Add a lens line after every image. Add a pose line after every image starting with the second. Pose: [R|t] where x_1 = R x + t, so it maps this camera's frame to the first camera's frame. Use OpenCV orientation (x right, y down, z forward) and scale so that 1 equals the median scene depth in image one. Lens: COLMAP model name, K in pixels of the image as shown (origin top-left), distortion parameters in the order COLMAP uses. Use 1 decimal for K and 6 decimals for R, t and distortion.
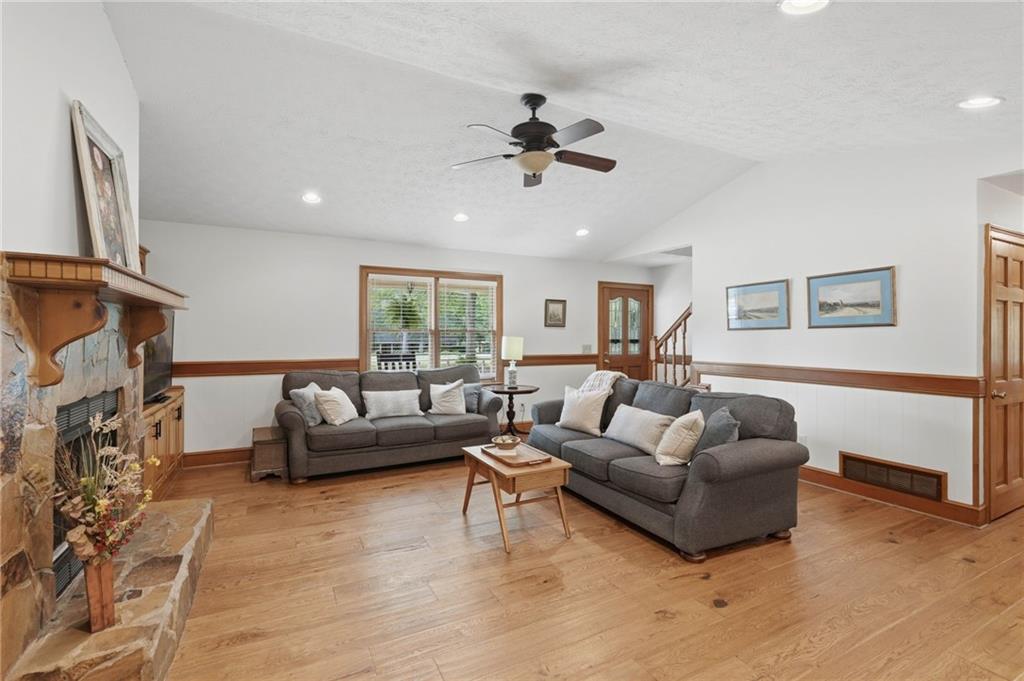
lens RADIAL K [[454.6, 0, 510.9], [0, 454.6, 338.8], [0, 0, 1]] dist [-0.002232, 0.000036]
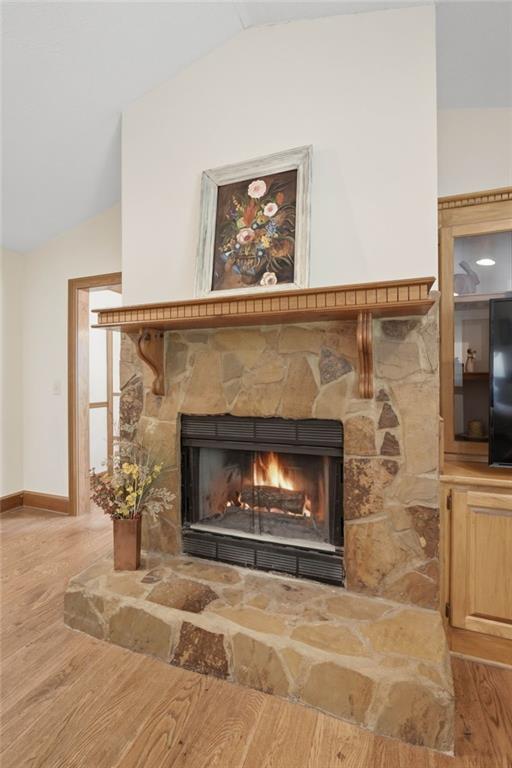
lens RADIAL K [[340.9, 0, 258.2], [0, 340.9, 381.0], [0, 0, 1]] dist [-0.002232, 0.000036]
pose [[-0.737070, 0.002822, -0.675810, -0.391371], [0.000291, 0.999993, 0.003859, 0.039573], [0.675816, 0.002648, -0.737066, 1.618693]]
